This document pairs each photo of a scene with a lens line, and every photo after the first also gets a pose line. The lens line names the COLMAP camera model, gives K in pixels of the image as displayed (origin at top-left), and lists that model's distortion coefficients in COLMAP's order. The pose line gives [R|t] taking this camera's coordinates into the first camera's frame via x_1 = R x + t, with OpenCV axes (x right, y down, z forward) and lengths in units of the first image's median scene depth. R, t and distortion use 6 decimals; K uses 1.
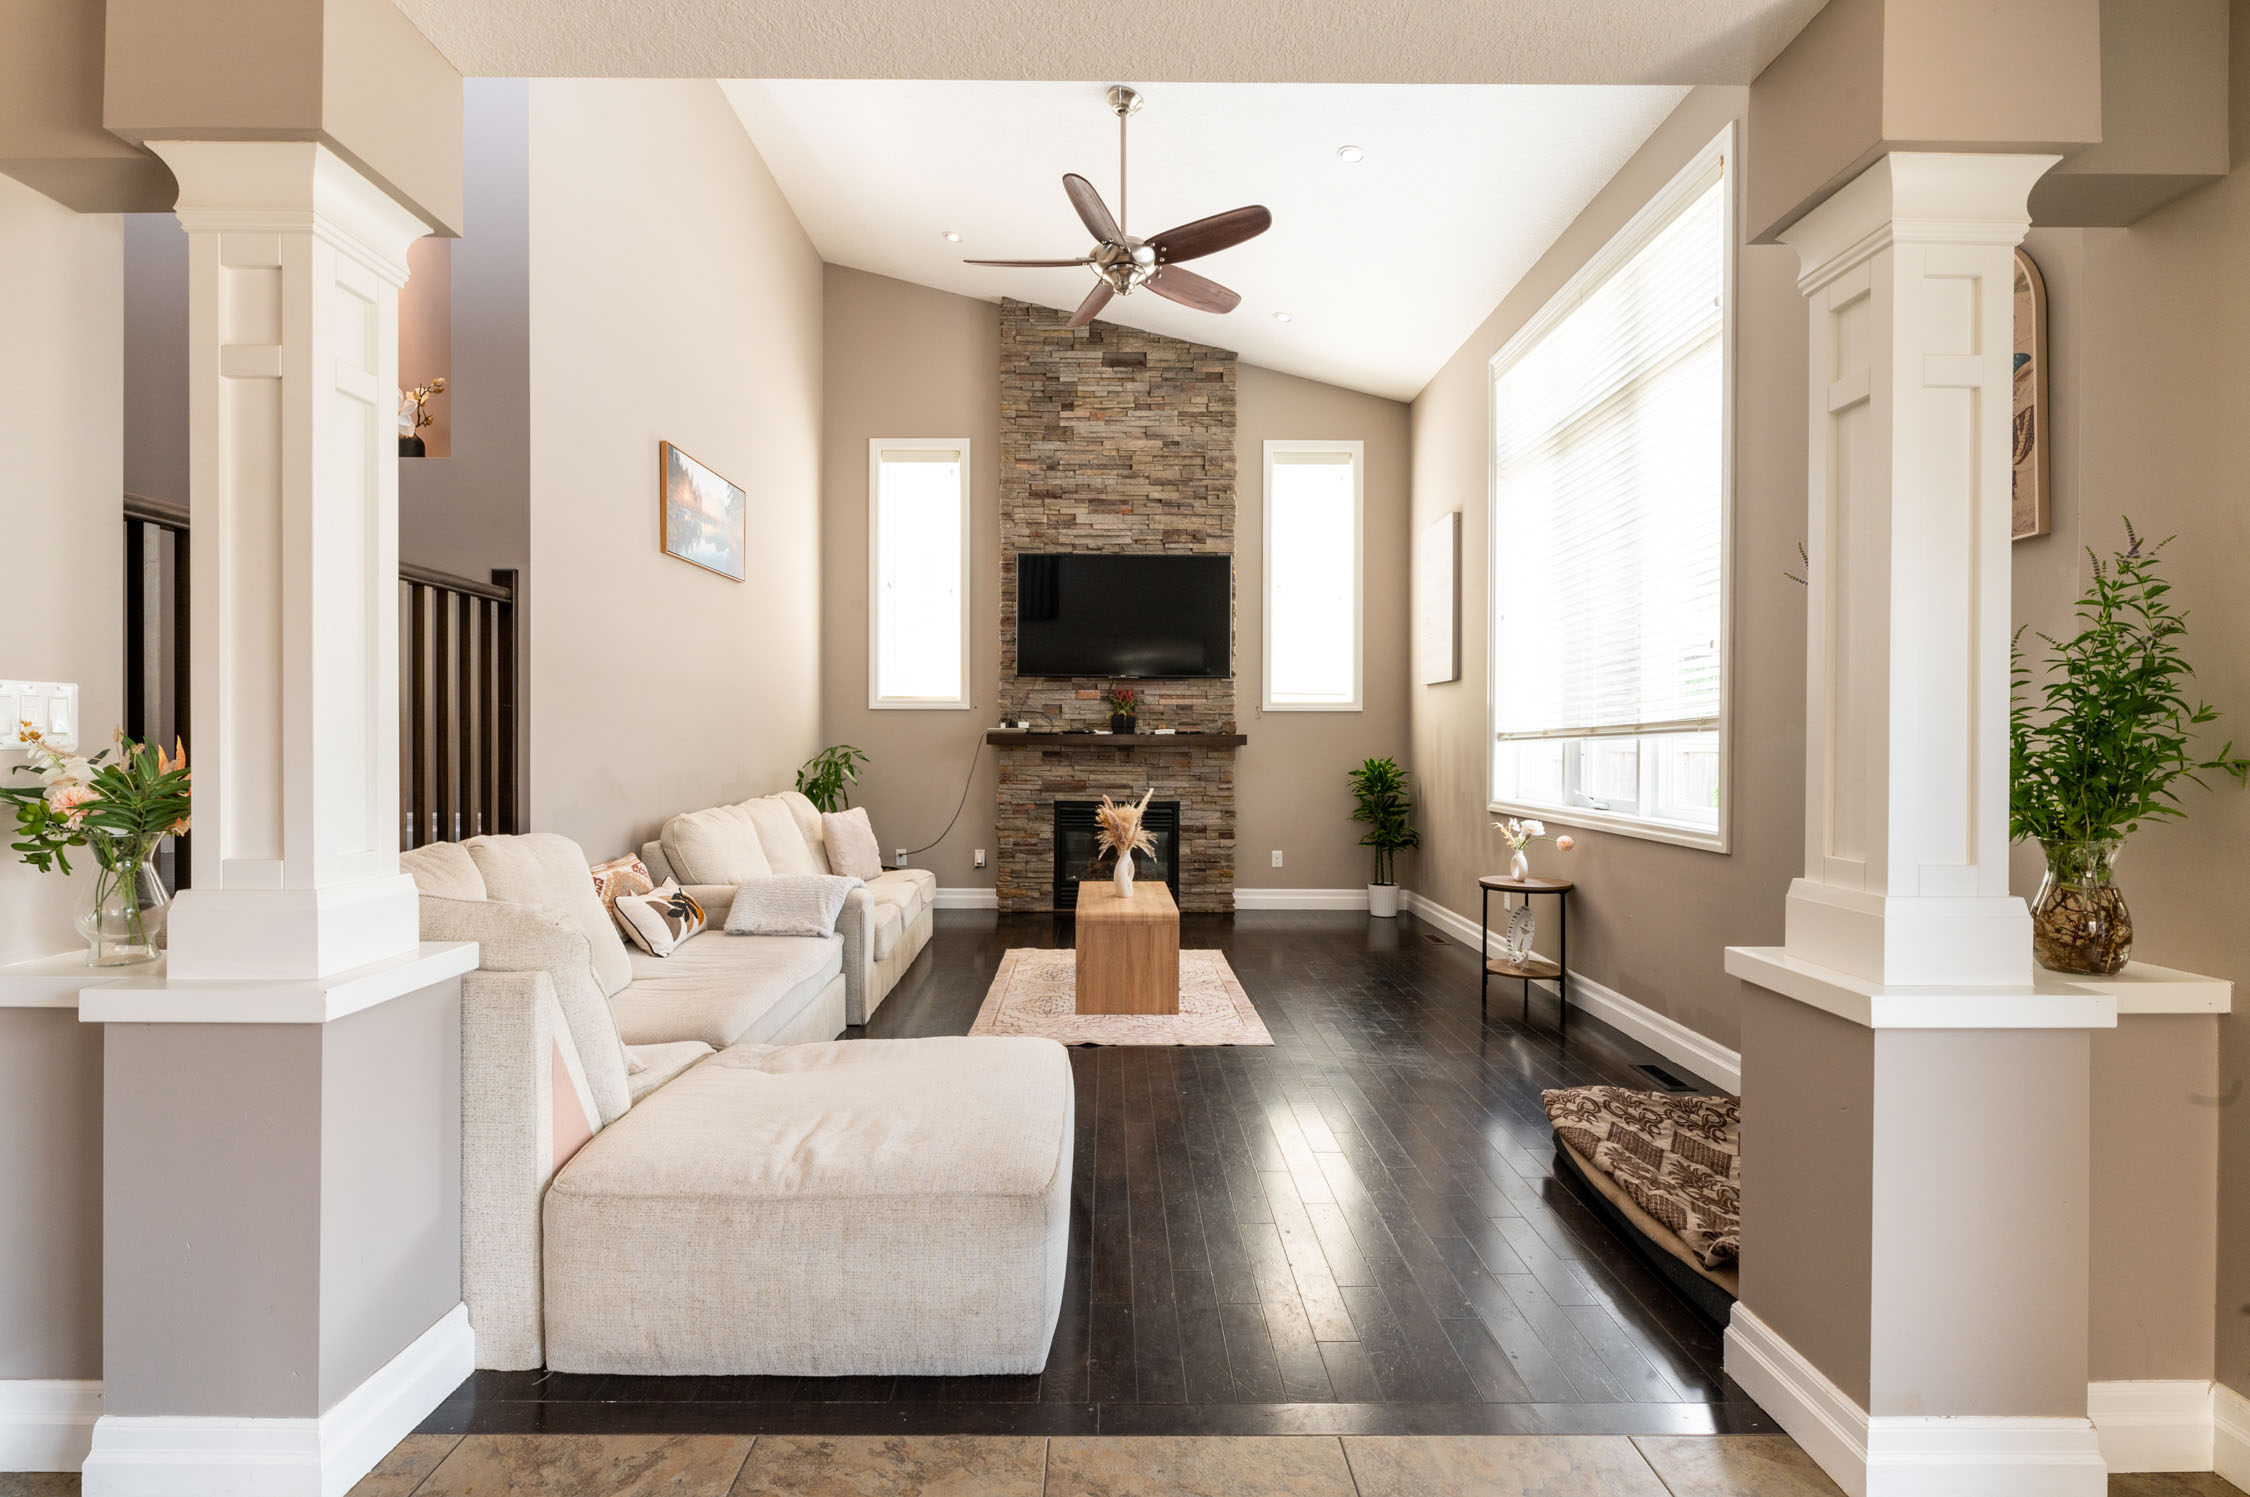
lens RADIAL K [[1039.7, 0, 1125.0], [0, 1039.7, 748.5], [0, 0, 1]] dist [-0.003357, -0.000236]
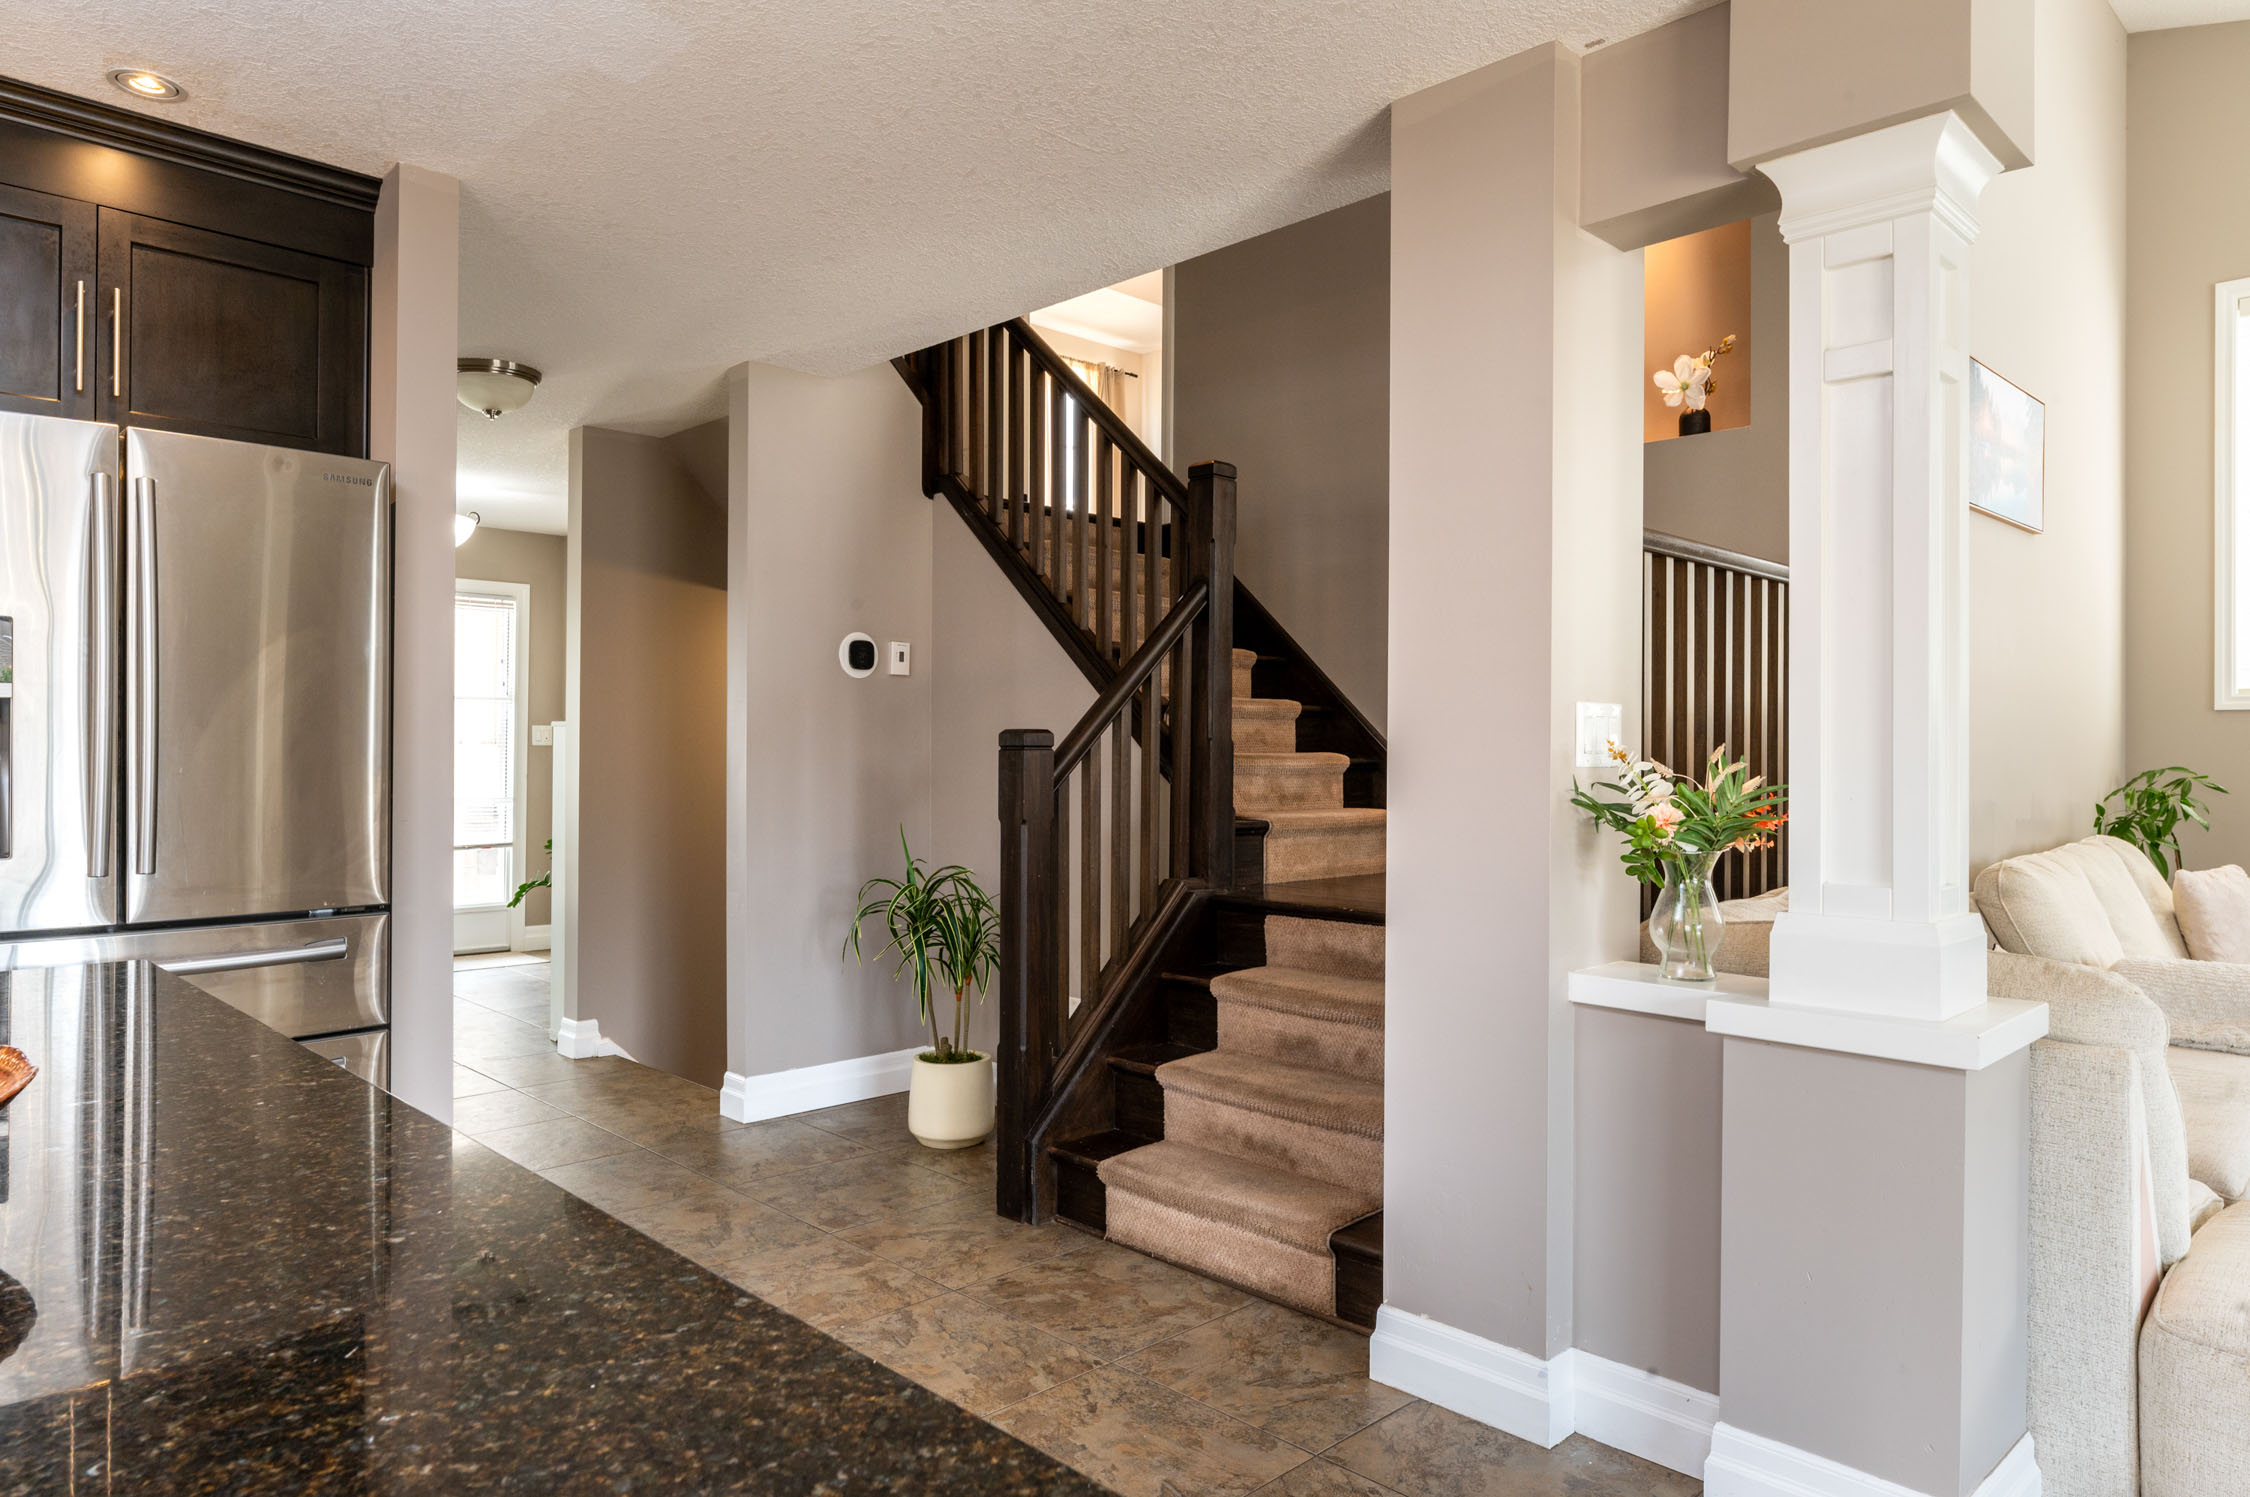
lens RADIAL K [[1424.5, 0, 1092.6], [0, 1424.5, 746.6], [0, 0, 1]] dist [0.000005, -0.000091]
pose [[0.688684, -0.002090, -0.725059, -0.094446], [-0.008911, 0.999896, -0.011346, 0.000203], [0.725007, 0.014275, 0.688593, -0.100922]]
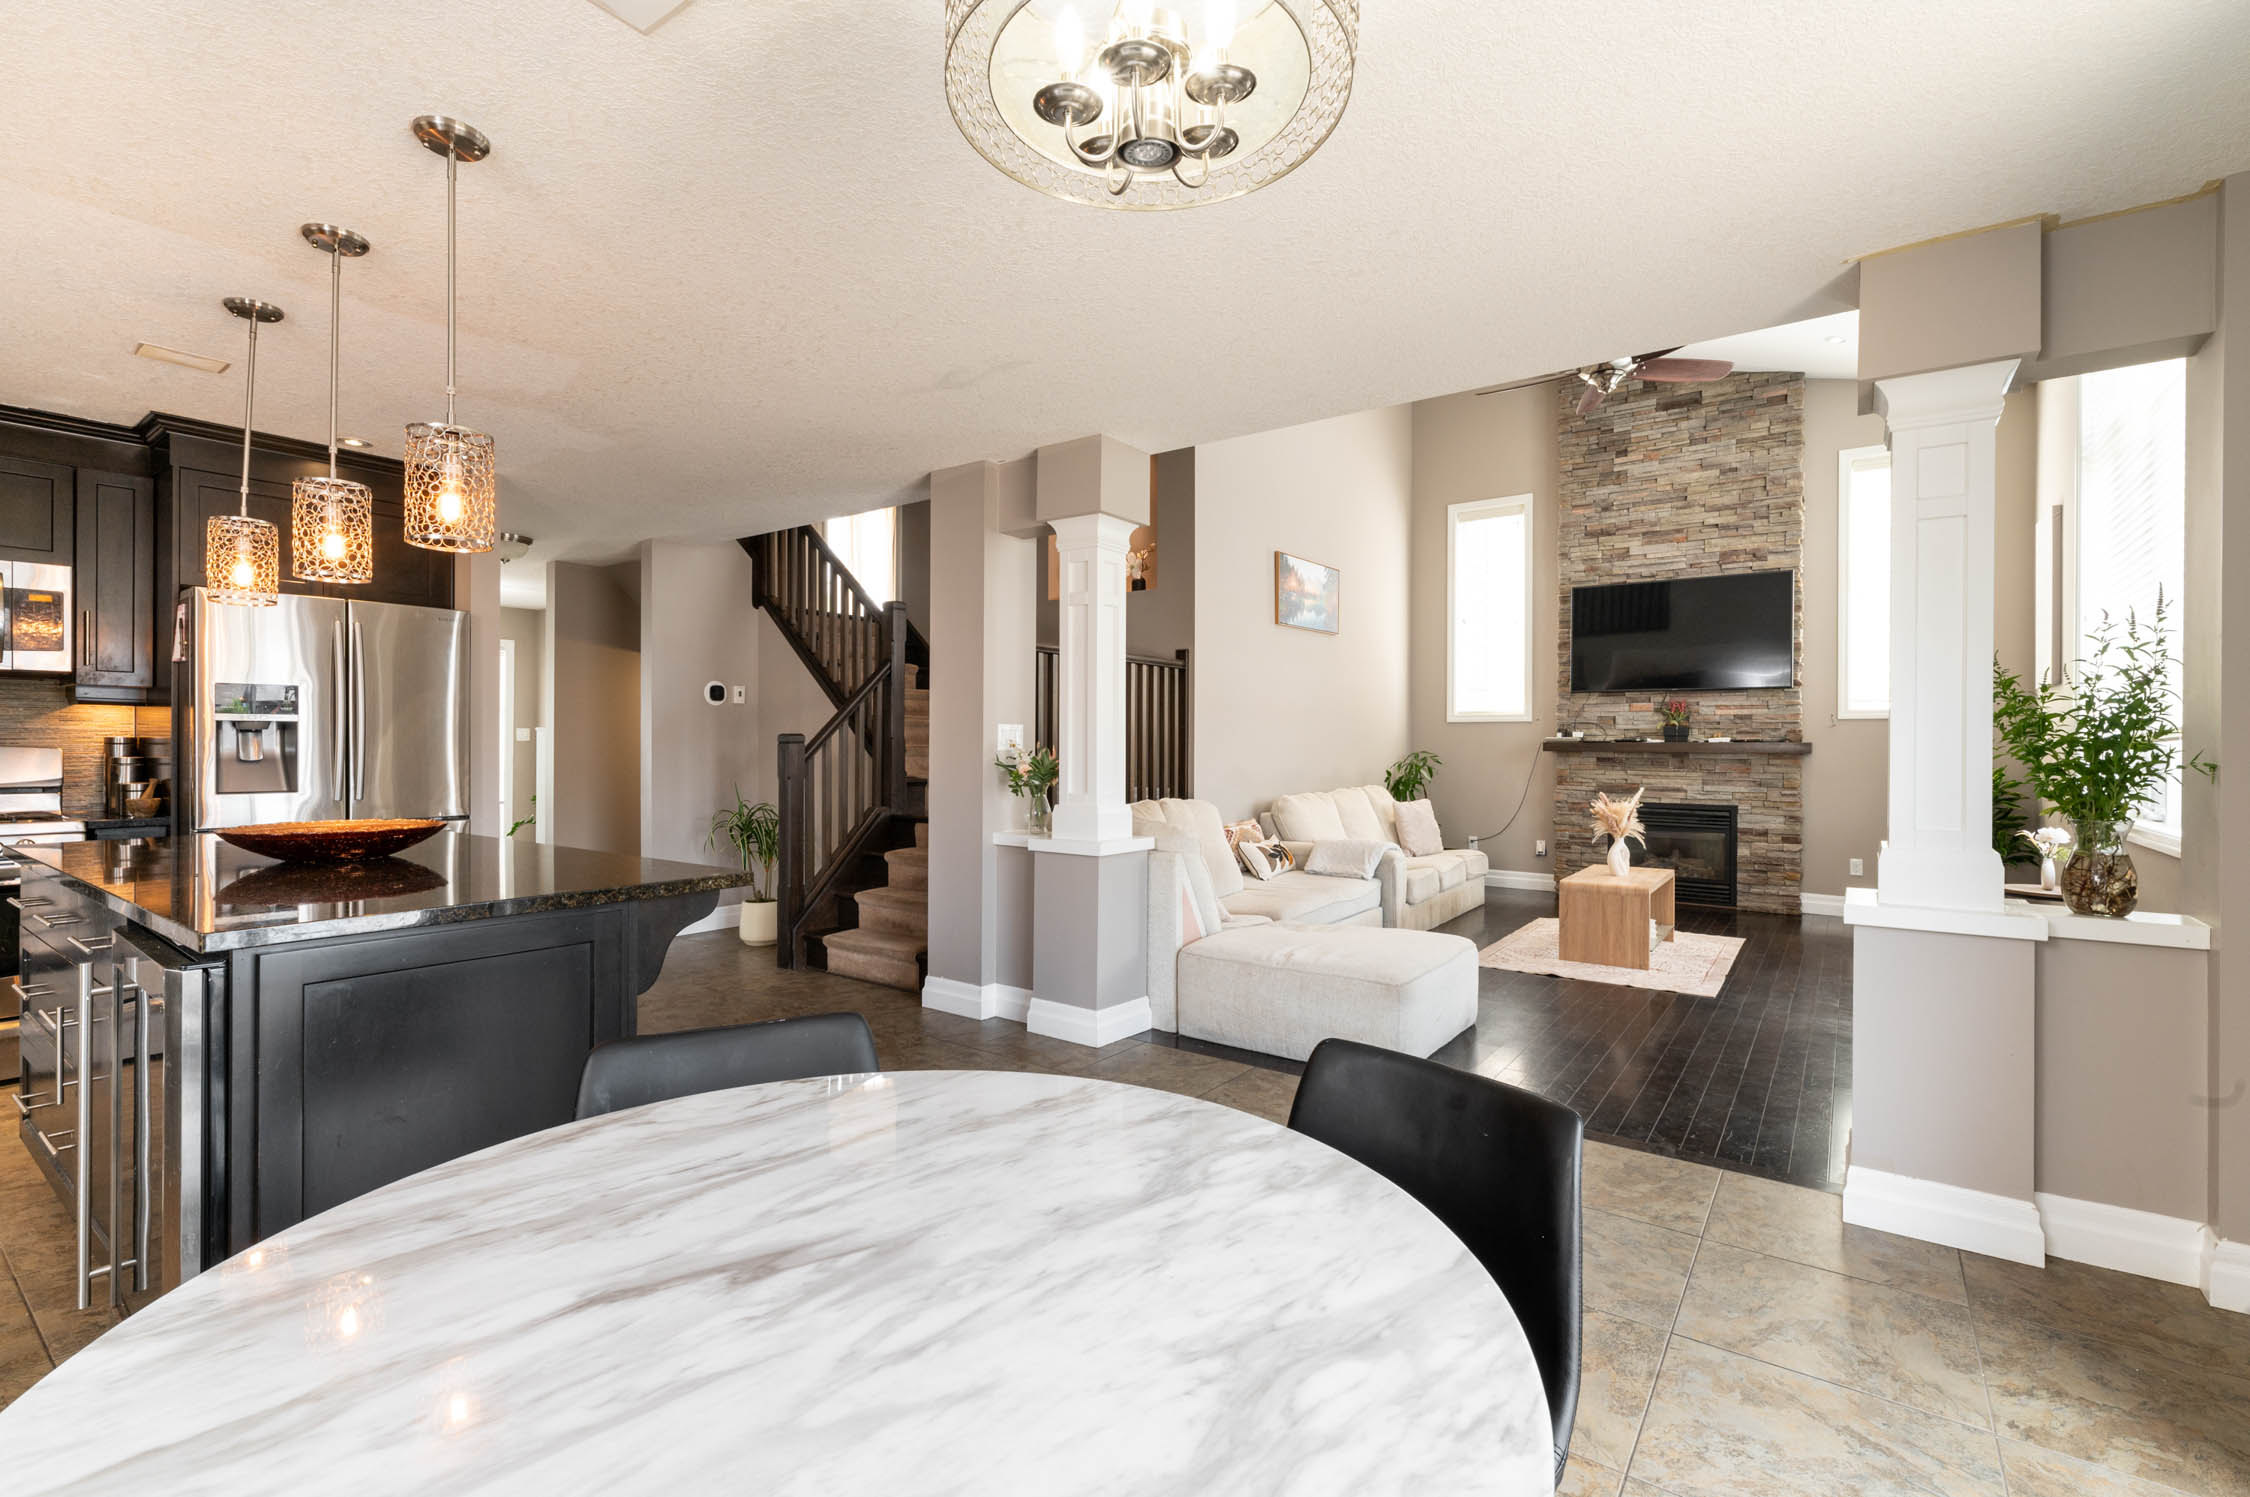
lens RADIAL K [[1023.0, 0, 1111.7], [0, 1023.0, 749.6], [0, 0, 1]] dist [0.001636, 0.000314]
pose [[0.799424, 0.002778, -0.600761, 0.184500], [-0.006186, 0.999974, -0.003607, 0.001692], [0.600736, 0.006600, 0.799420, -0.240732]]
